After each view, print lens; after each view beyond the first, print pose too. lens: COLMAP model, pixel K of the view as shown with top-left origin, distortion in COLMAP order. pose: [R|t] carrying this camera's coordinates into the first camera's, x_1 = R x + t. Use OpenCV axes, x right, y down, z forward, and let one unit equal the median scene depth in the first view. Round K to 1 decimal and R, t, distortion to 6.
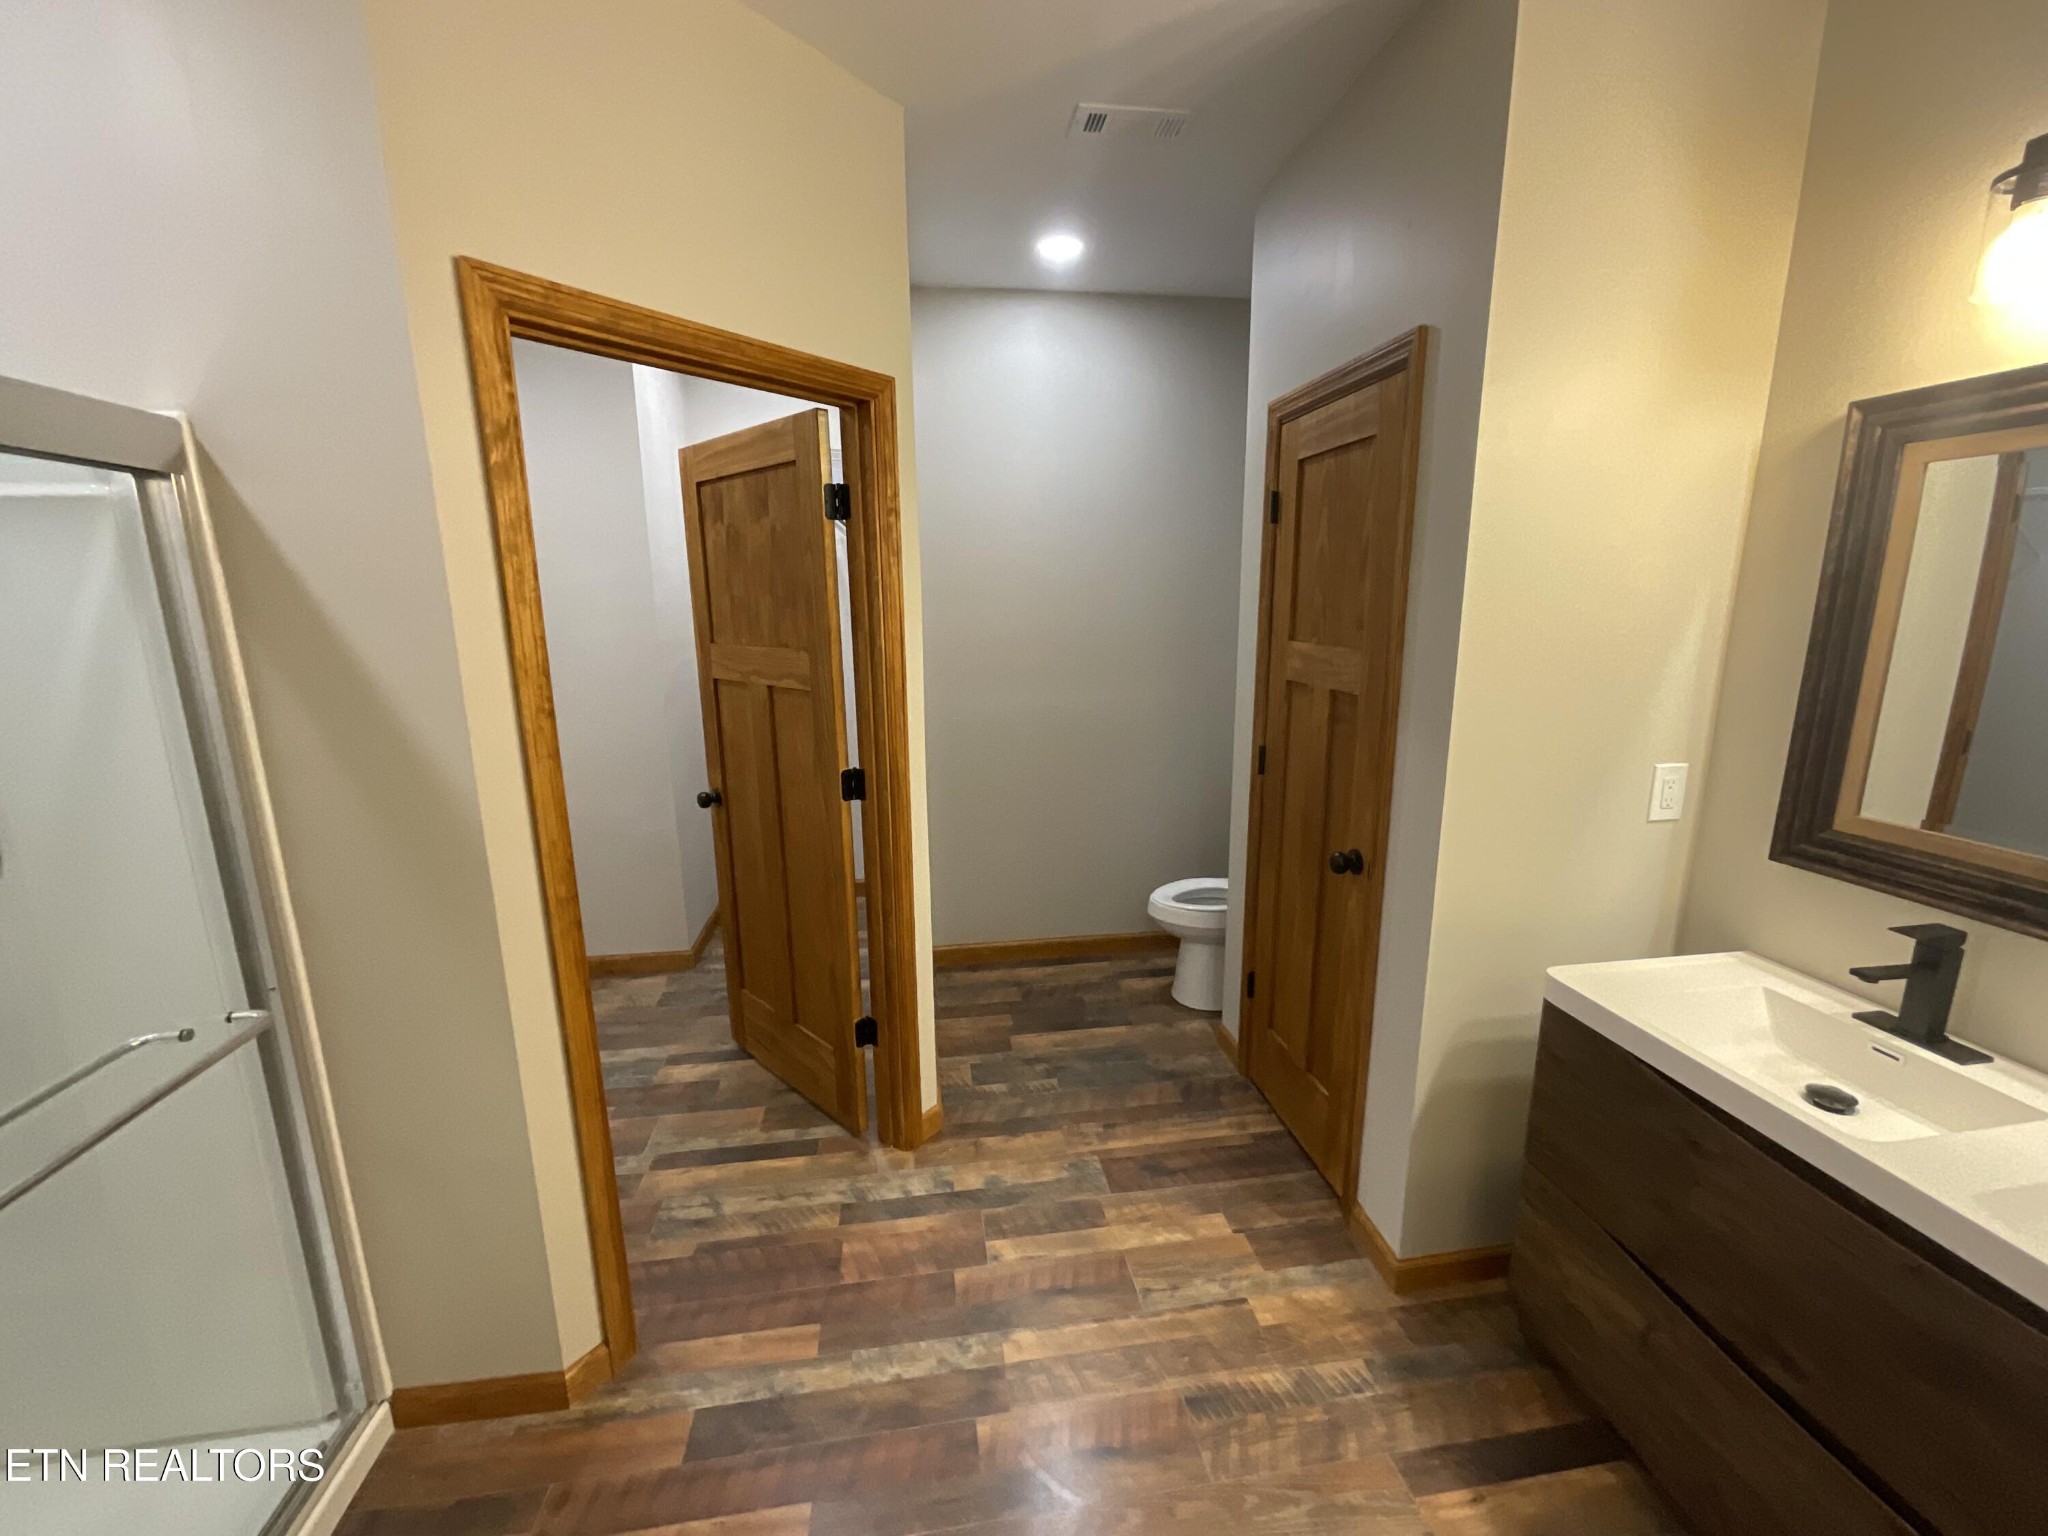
lens RADIAL K [[829.7, 0, 1024.7], [0, 829.7, 775.0], [0, 0, 1]] dist [-0.002325, -0.000822]
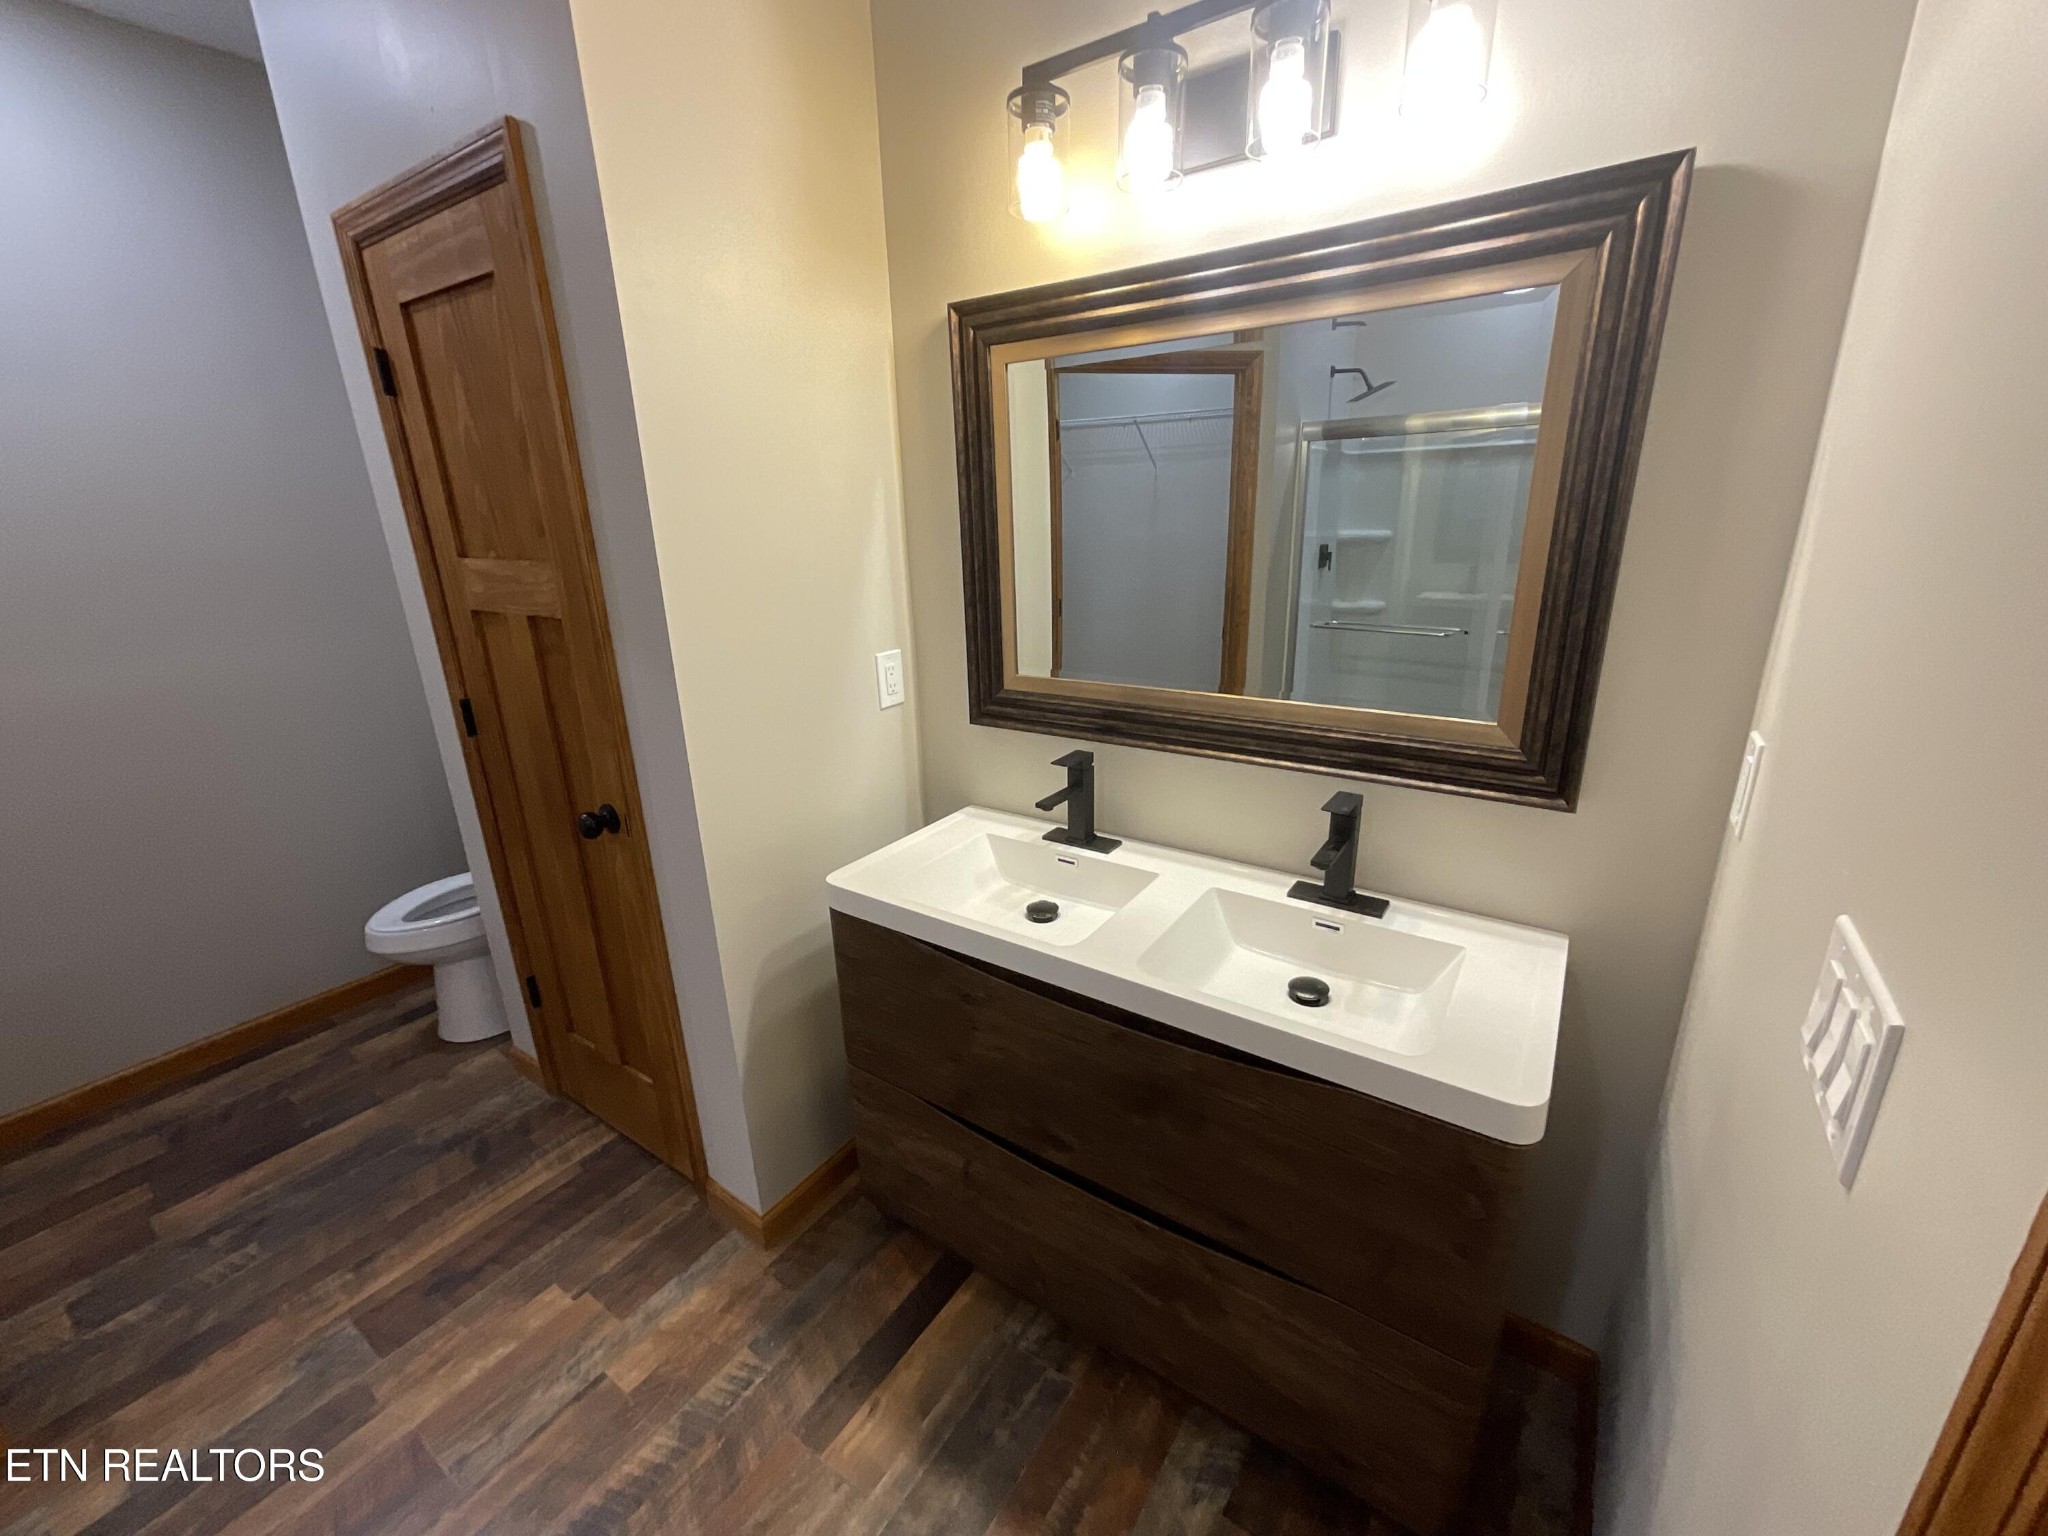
lens RADIAL K [[829.7, 0, 1024.7], [0, 829.7, 775.0], [0, 0, 1]] dist [-0.002325, -0.000822]
pose [[0.675422, -0.230399, 0.700515, 0.108000], [0.171517, 0.972969, 0.154636, 0.004769], [-0.717208, 0.015706, 0.696683, 0.120666]]
